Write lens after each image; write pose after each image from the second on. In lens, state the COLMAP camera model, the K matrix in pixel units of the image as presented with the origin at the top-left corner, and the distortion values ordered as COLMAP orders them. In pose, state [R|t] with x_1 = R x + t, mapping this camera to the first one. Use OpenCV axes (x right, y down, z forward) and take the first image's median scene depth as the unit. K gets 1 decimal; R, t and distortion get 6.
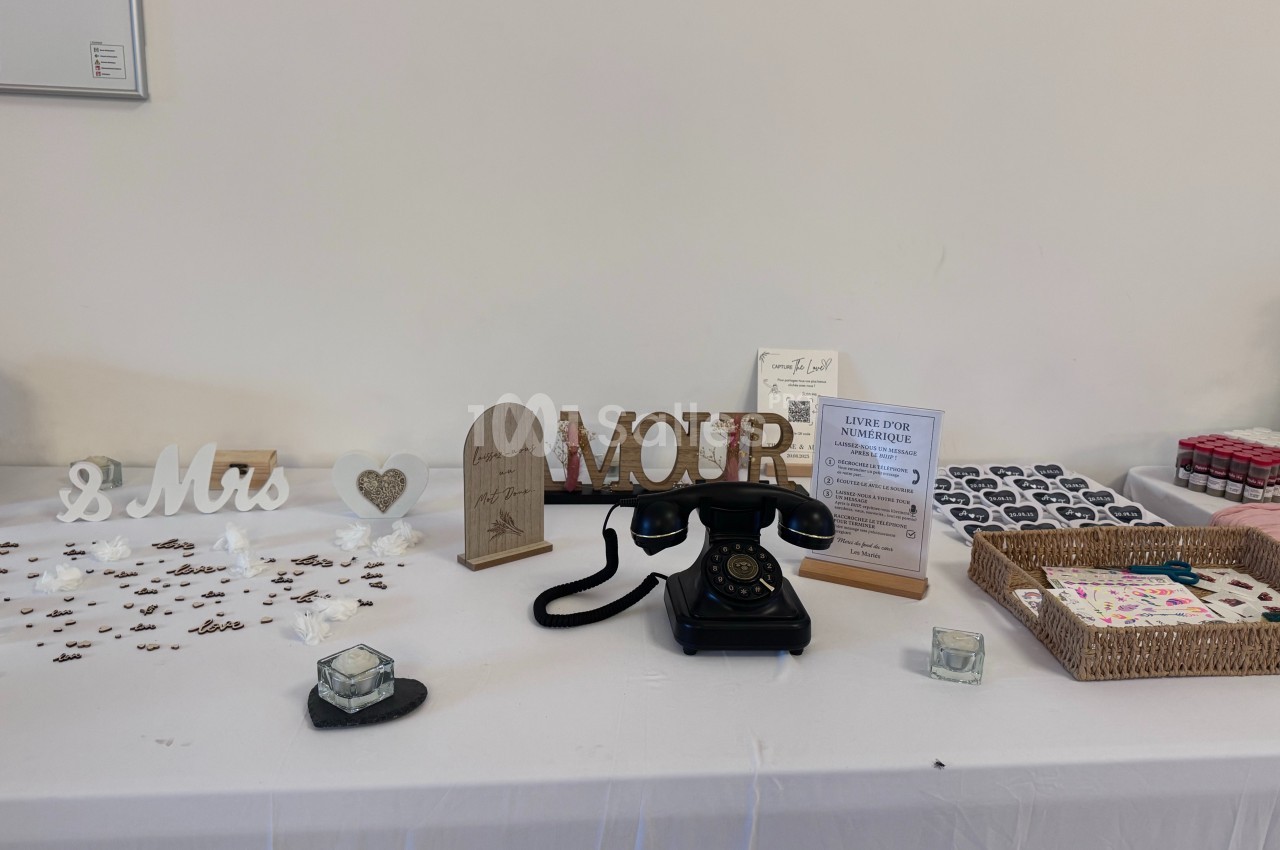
lens RADIAL K [[978.1, 0, 640.0], [0, 978.1, 425.0], [0, 0, 1]] dist [0.105898, -0.162259]
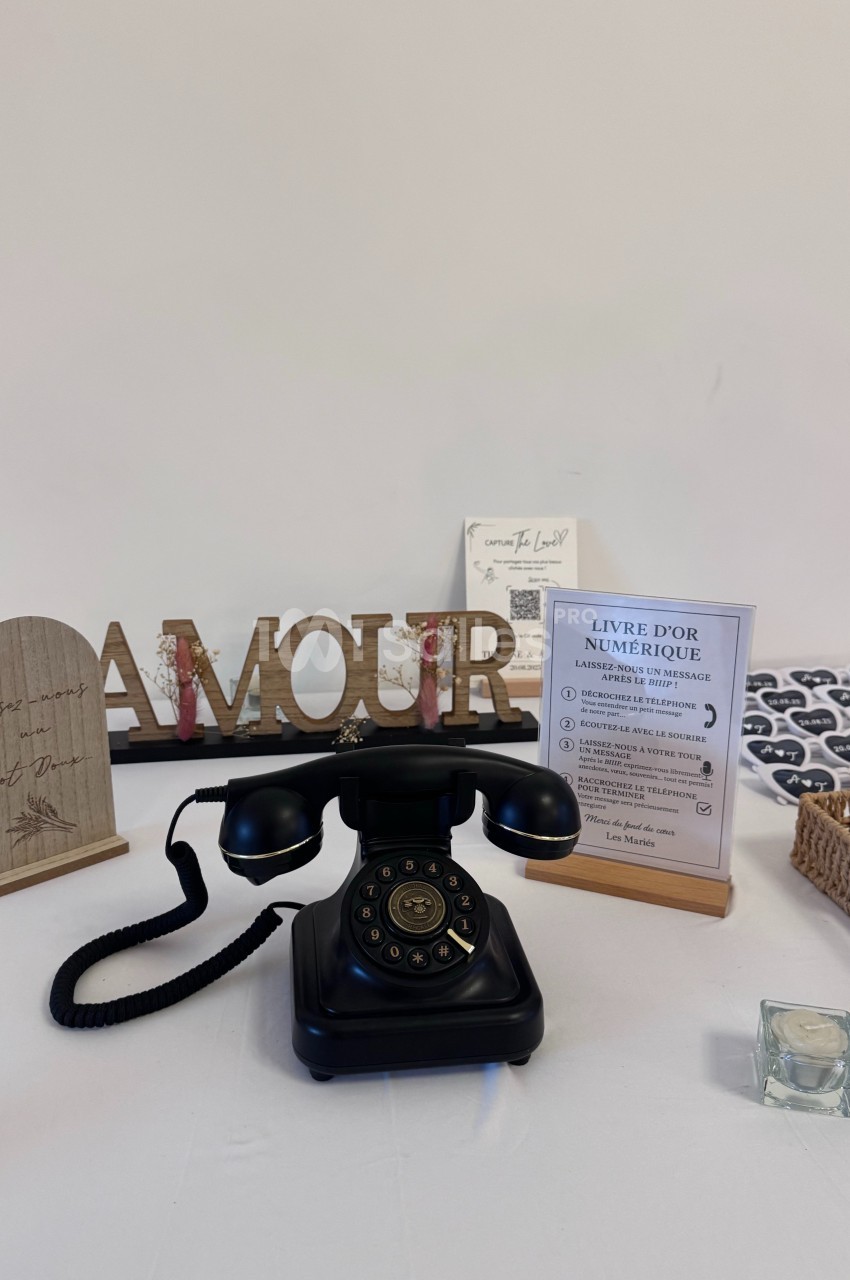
lens RADIAL K [[978.1, 0, 425.0], [0, 978.1, 640.0], [0, 0, 1]] dist [0.105898, -0.162259]
pose [[0.998396, -0.038183, 0.041814, 0.078821], [0.036797, 0.998764, 0.033413, -0.019631], [-0.043038, -0.031821, 0.998567, 0.389503]]
